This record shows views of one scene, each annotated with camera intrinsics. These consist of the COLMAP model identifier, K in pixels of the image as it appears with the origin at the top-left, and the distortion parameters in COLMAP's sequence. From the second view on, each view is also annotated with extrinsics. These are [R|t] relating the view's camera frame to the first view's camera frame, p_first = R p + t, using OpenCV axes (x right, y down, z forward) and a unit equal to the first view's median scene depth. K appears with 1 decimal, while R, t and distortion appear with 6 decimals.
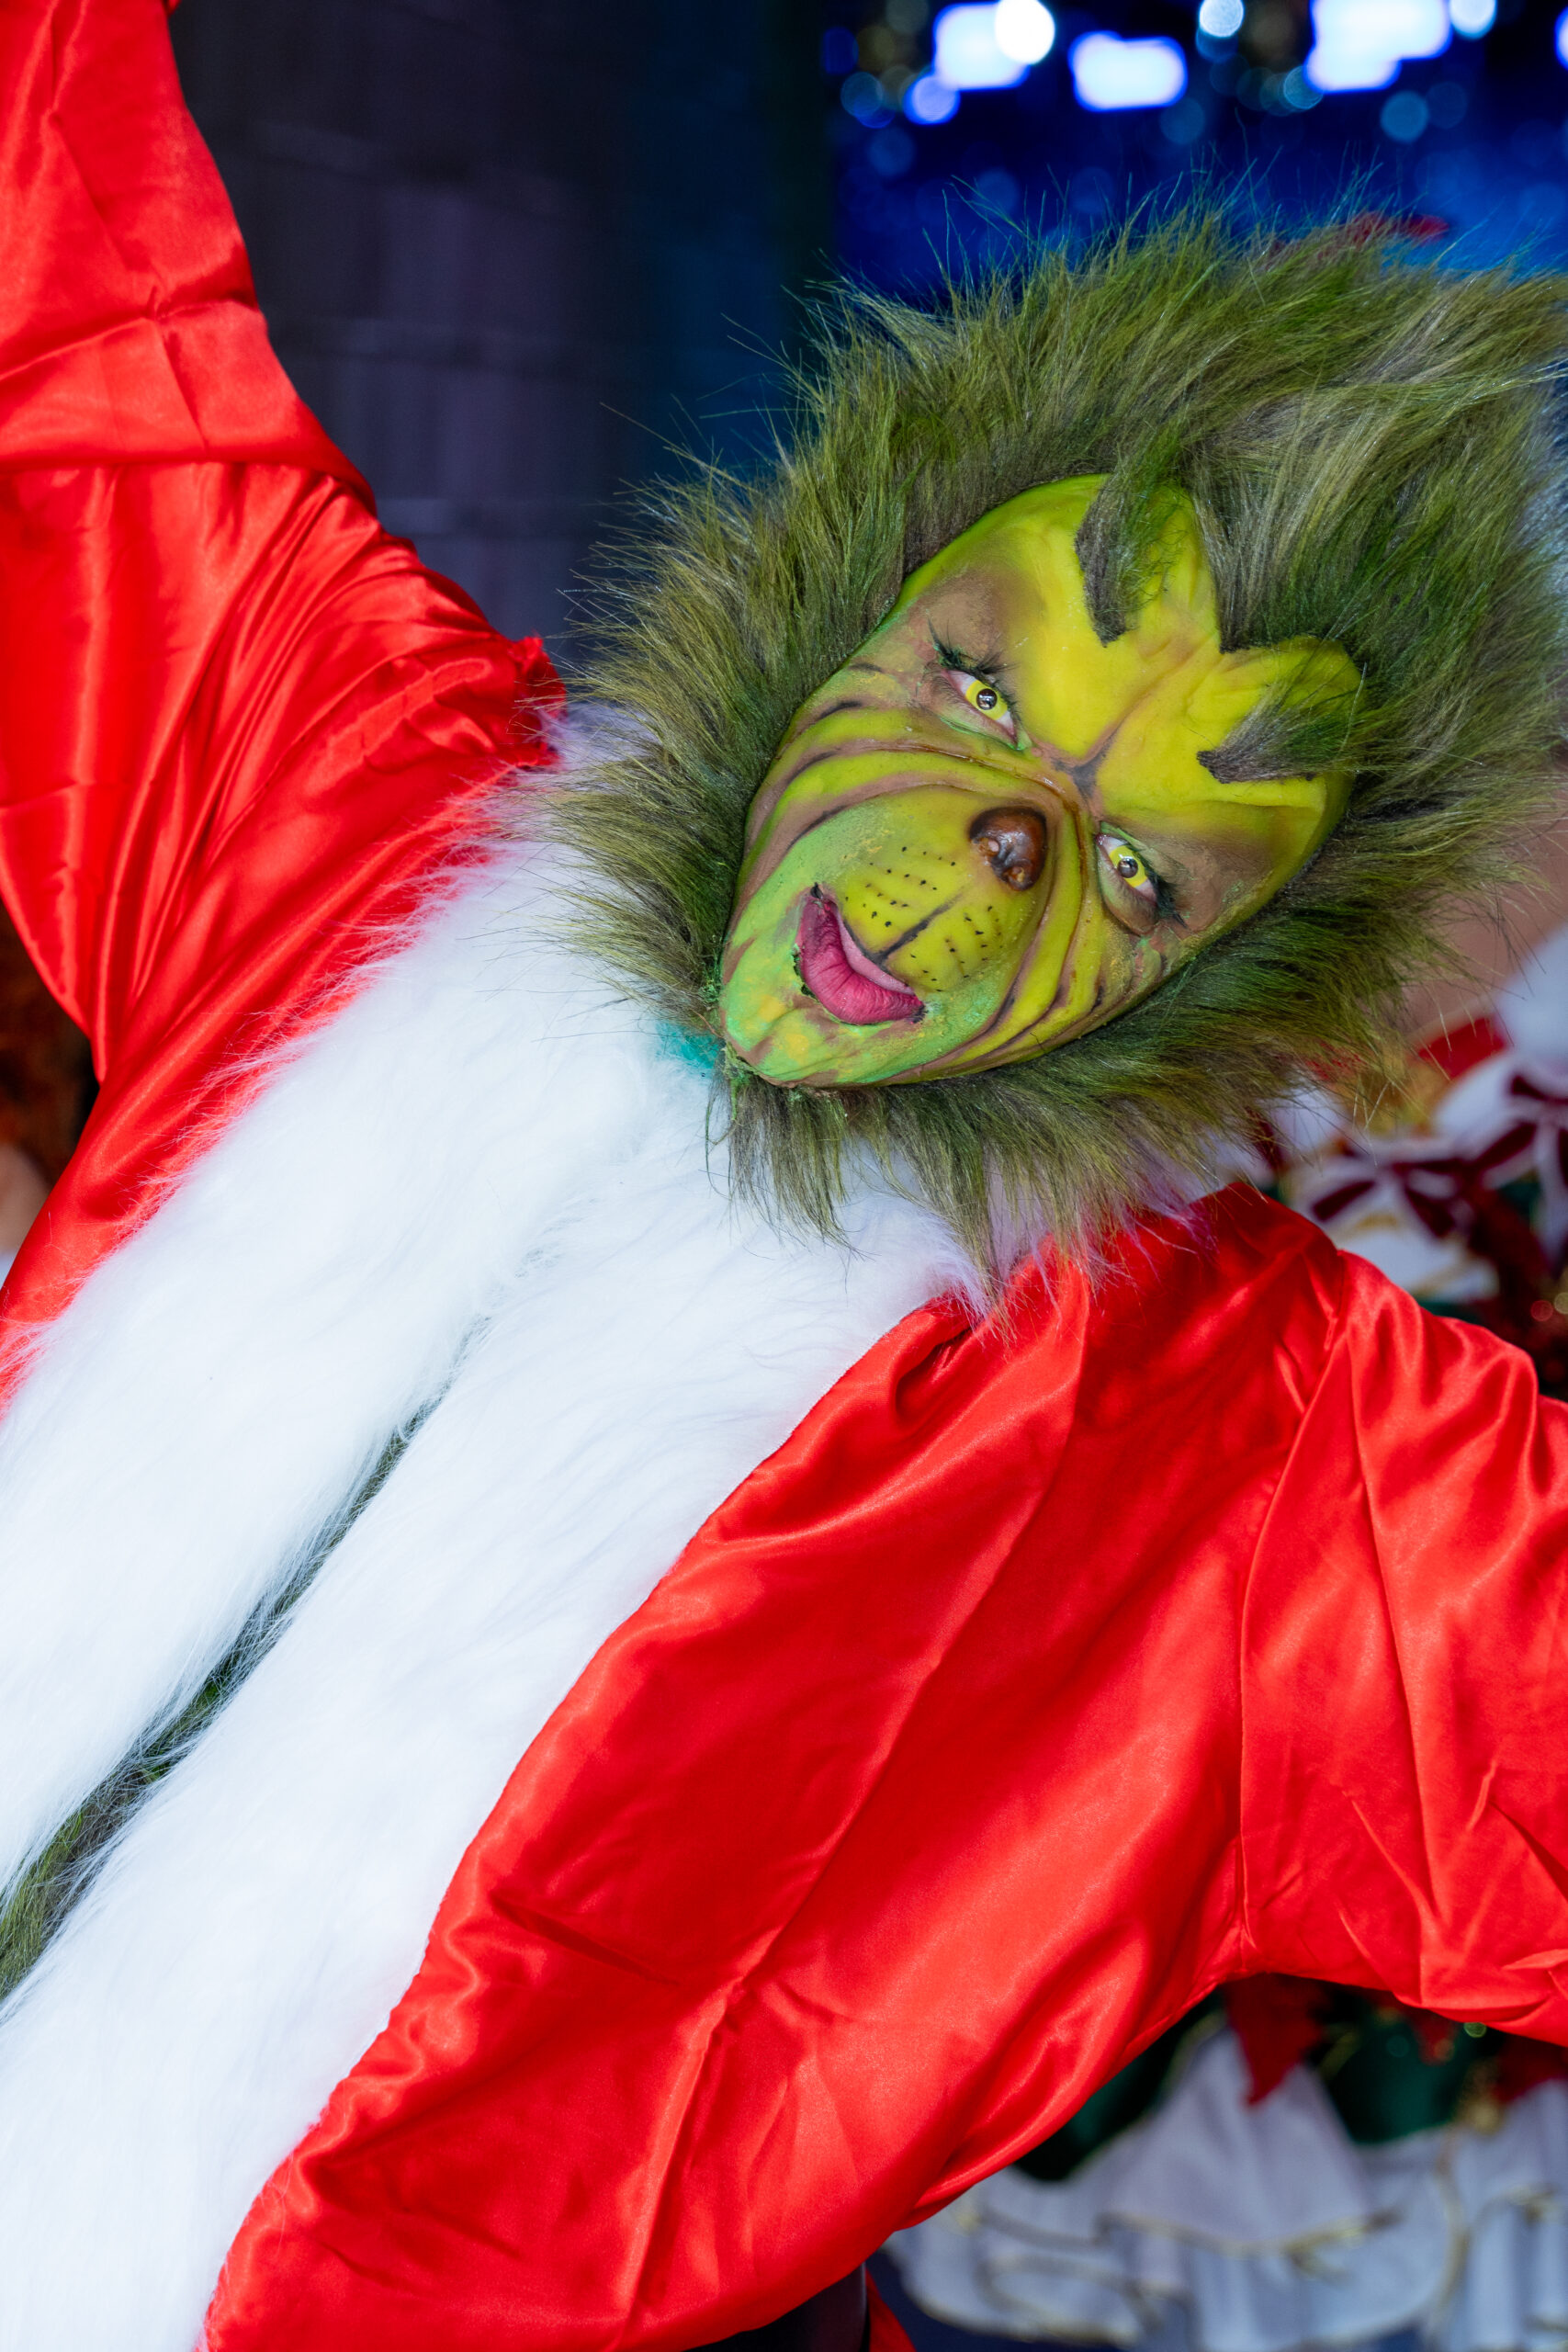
lens RADIAL K [[4055.3, 0, 784.0], [0, 4055.3, 1176.0], [0, 0, 1]] dist [-0.213264, -0.000393]
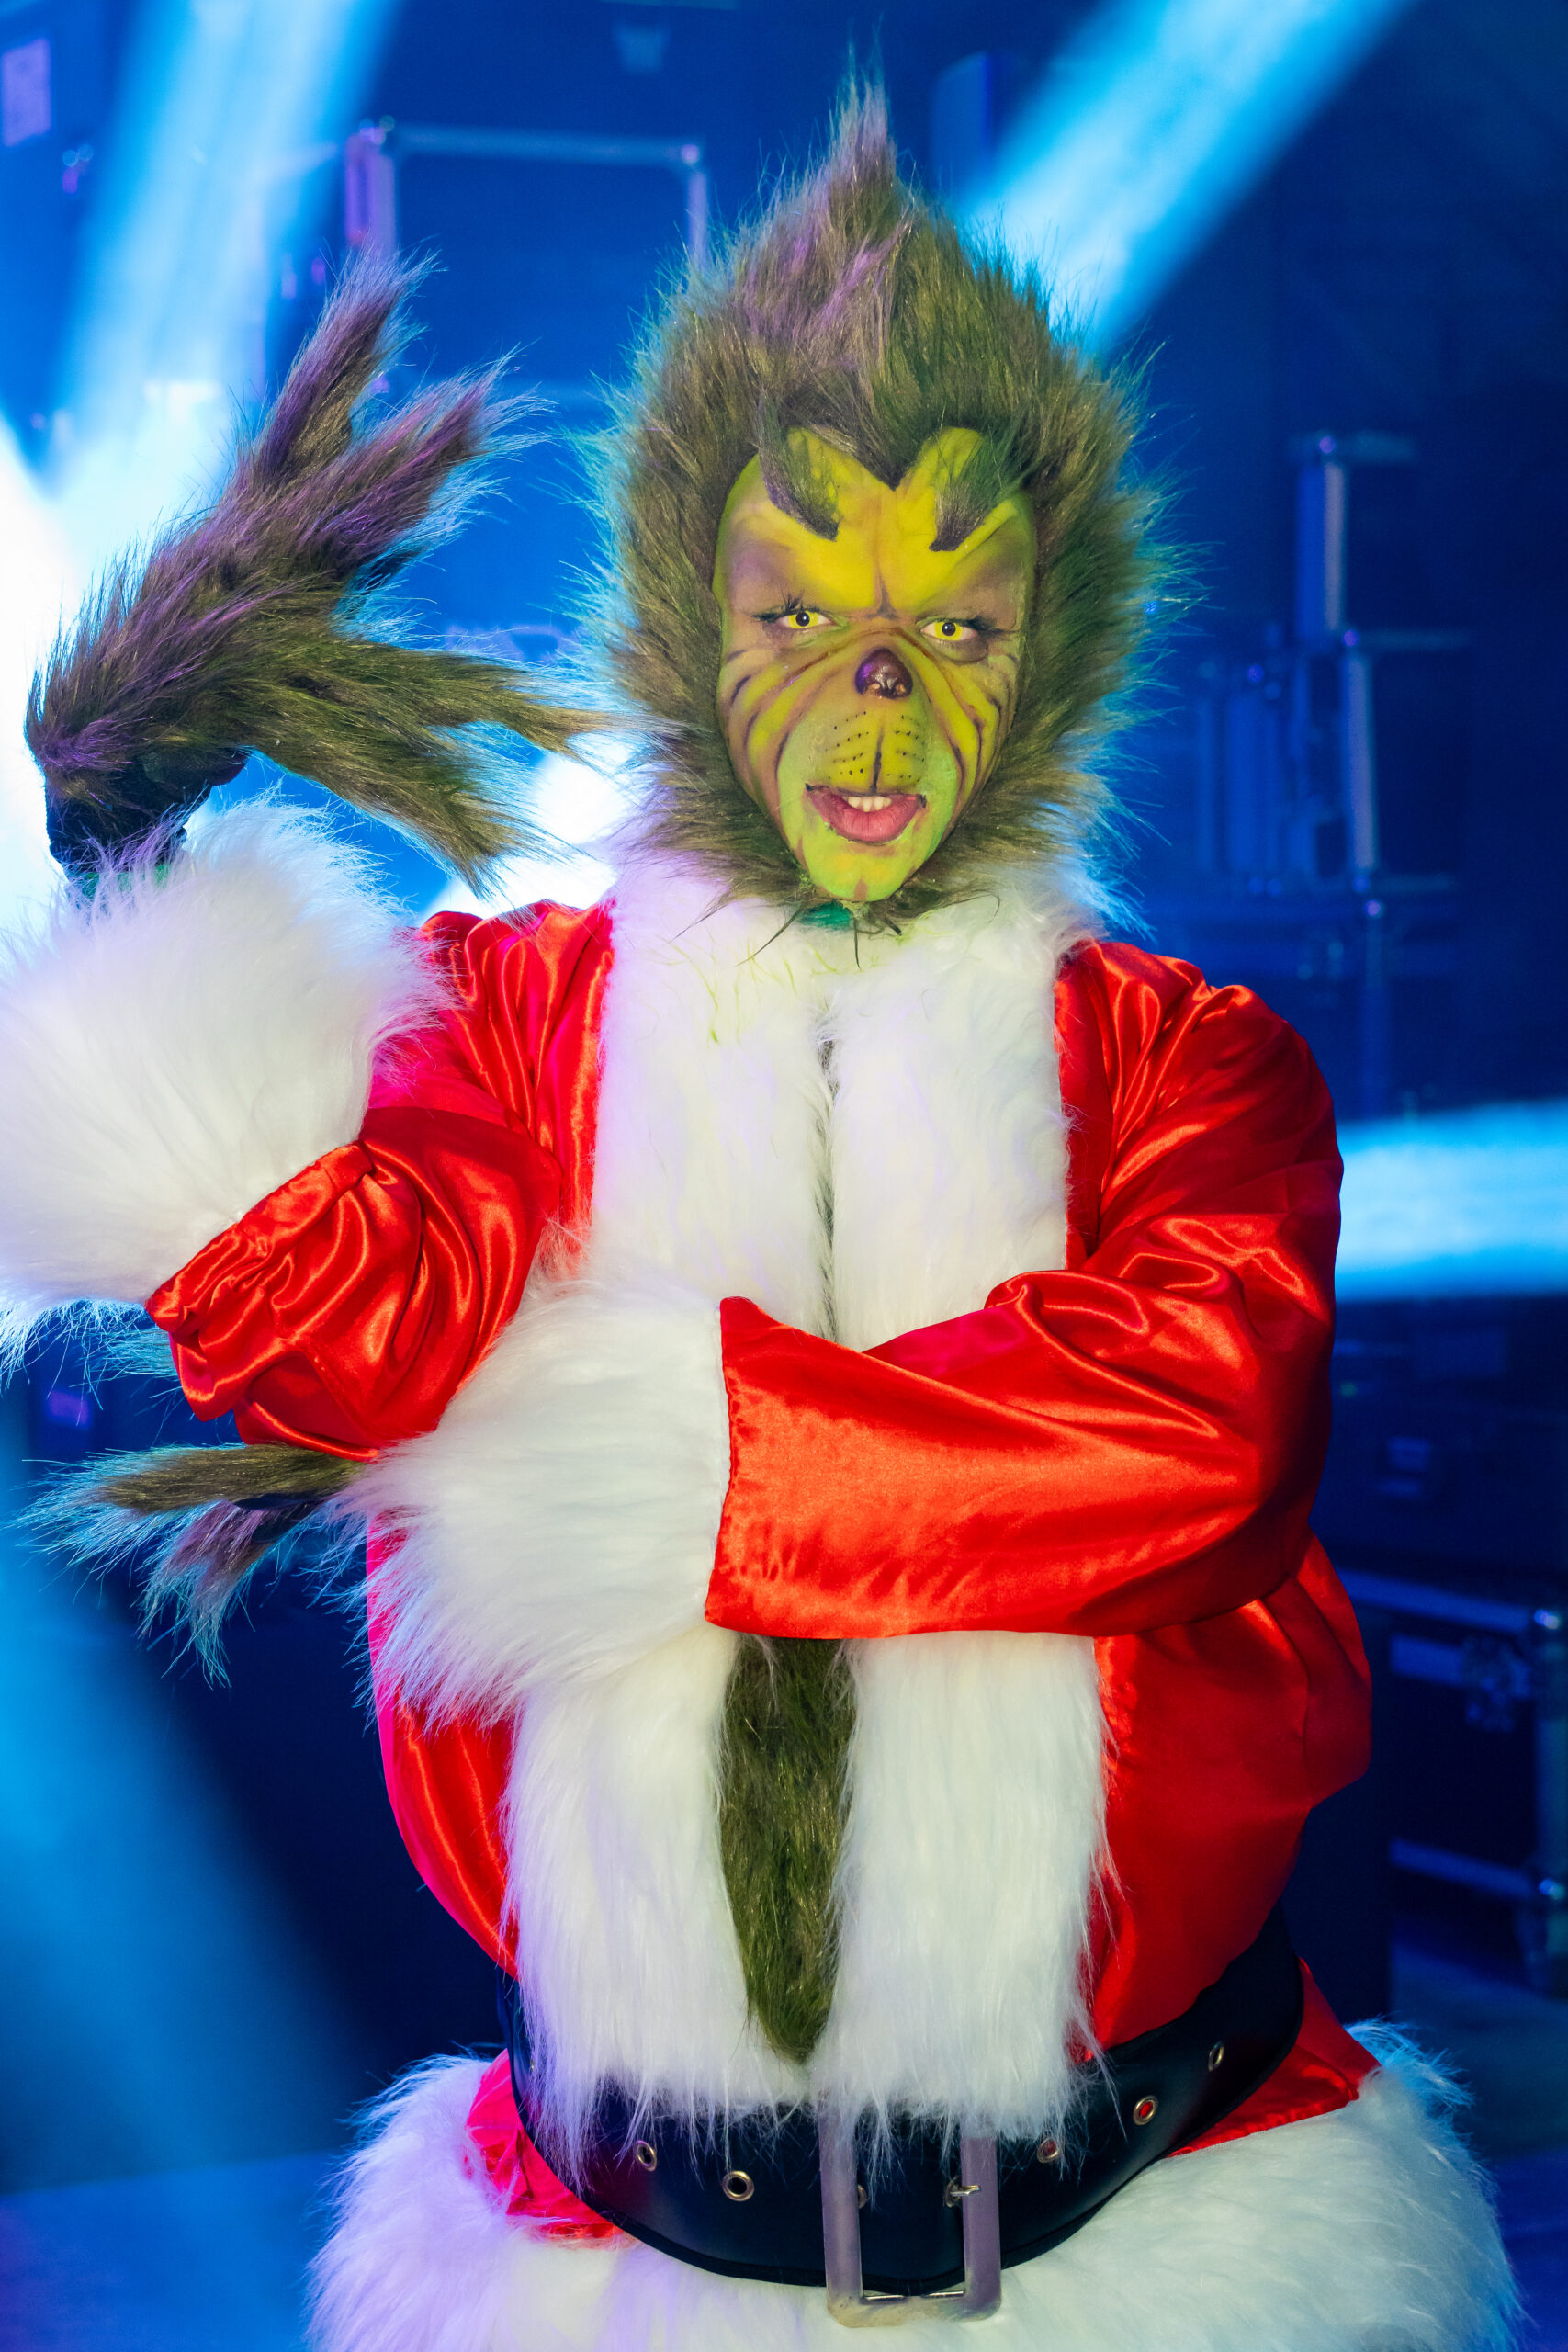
lens RADIAL K [[4837.5, 0, 784.0], [0, 4837.5, 1176.0], [0, 0, 1]] dist [-0.439018, 0.118304]
pose [[0.715380, -0.695911, -0.062767, 0.012553], [0.697385, 0.716694, 0.002231, 0.021864], [0.043432, -0.045369, 0.998026, -0.800596]]
